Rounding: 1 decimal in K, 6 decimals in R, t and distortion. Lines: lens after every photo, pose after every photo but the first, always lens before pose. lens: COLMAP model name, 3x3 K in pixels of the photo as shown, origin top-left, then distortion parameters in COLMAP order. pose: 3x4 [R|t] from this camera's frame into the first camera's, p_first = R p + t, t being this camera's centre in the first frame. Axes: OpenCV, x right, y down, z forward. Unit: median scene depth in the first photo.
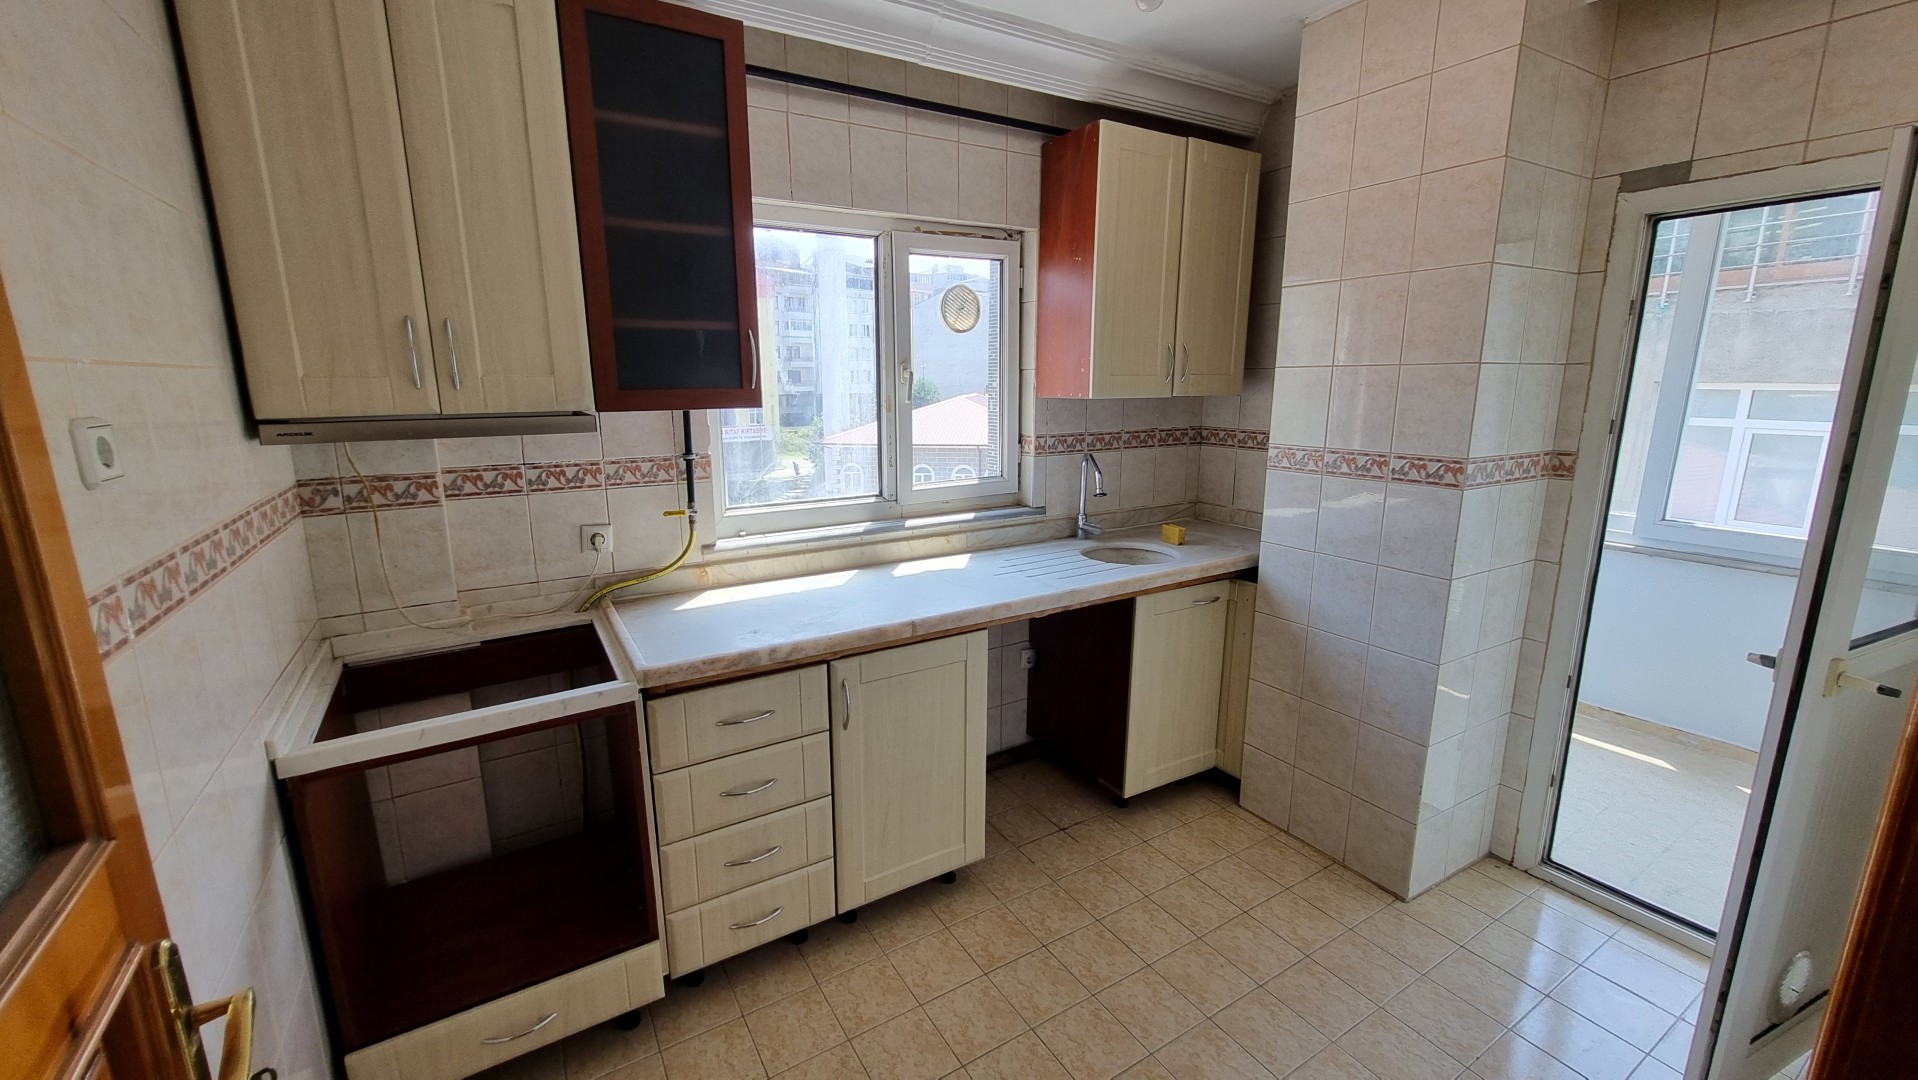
lens RADIAL K [[753.8, 0, 942.1], [0, 753.8, 532.0], [0, 0, 1]] dist [-0.002175, 0.000155]
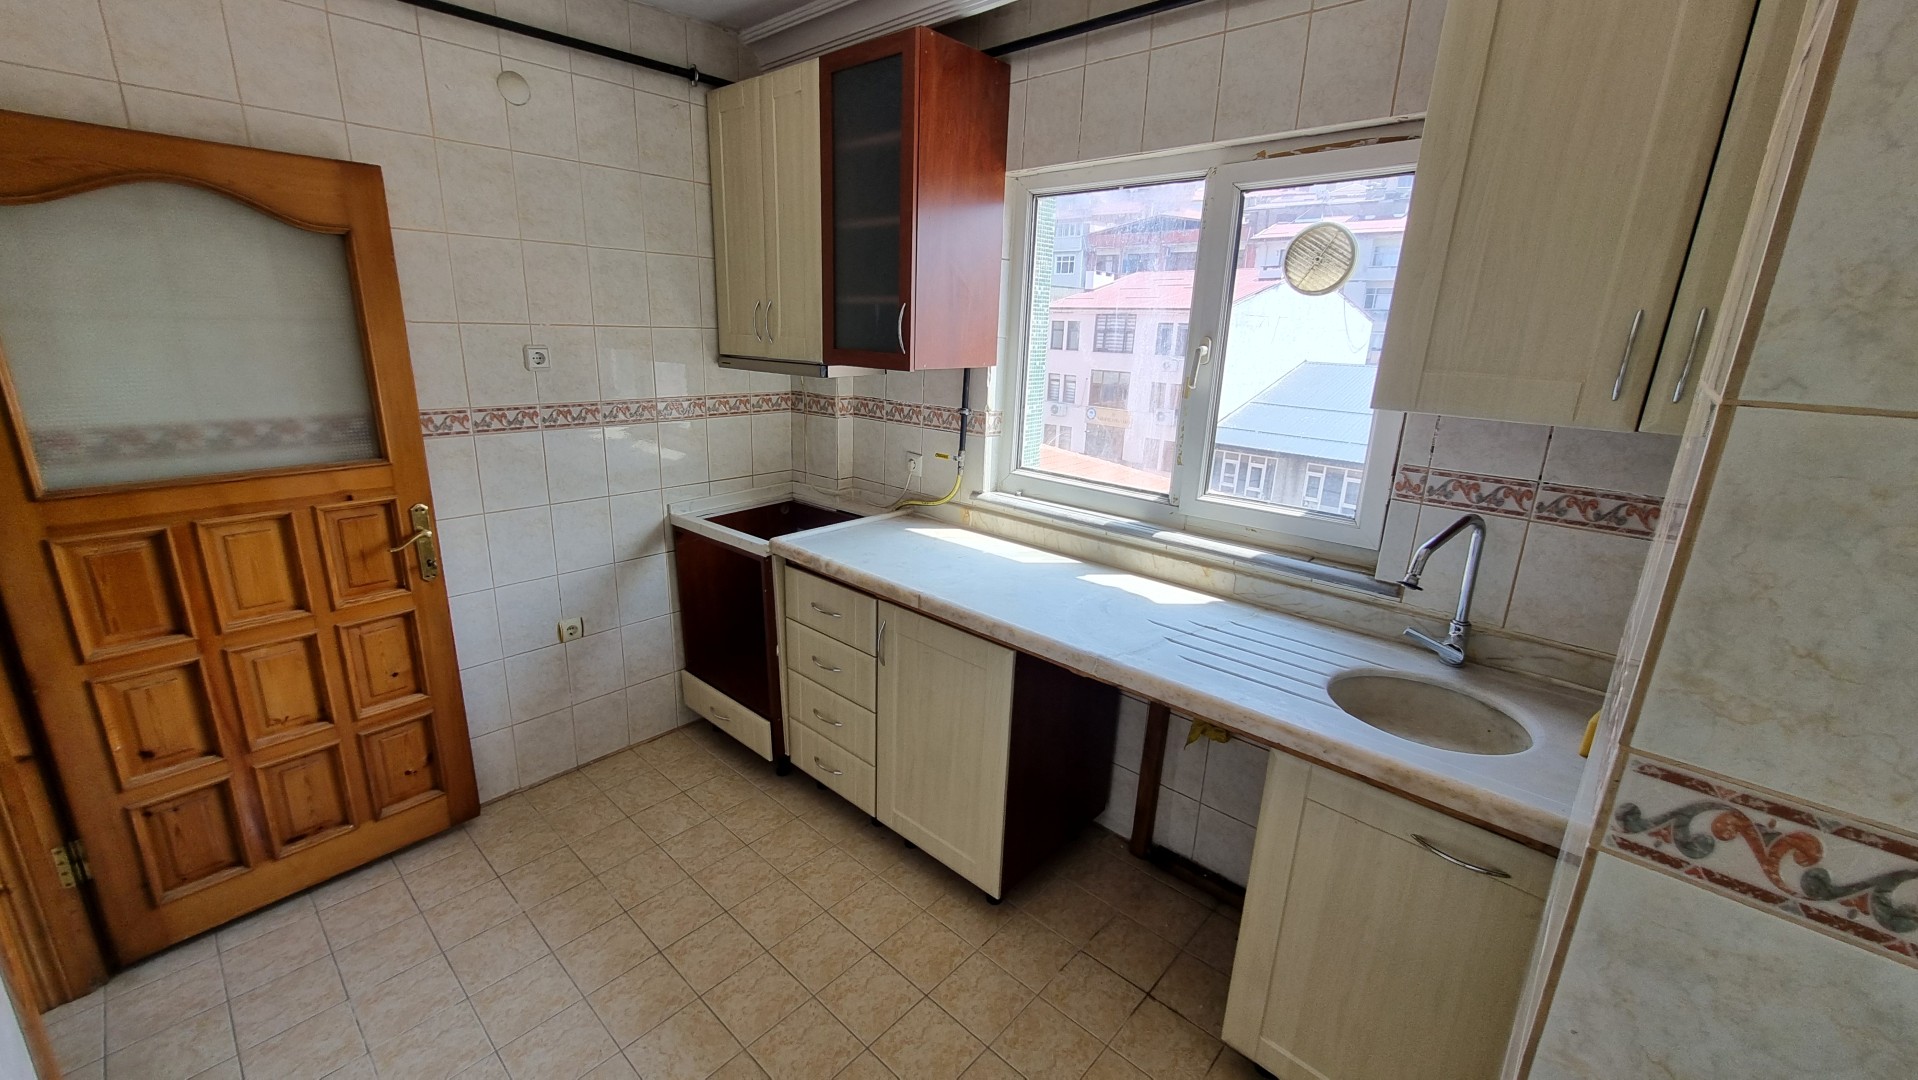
lens RADIAL K [[753.8, 0, 939.4], [0, 753.8, 530.3], [0, 0, 1]] dist [-0.002175, 0.000155]
pose [[0.267733, 0.264980, -0.926339, 0.756670], [-0.224650, 0.952107, 0.207422, -0.153245], [0.936937, 0.152568, 0.314439, 0.605444]]
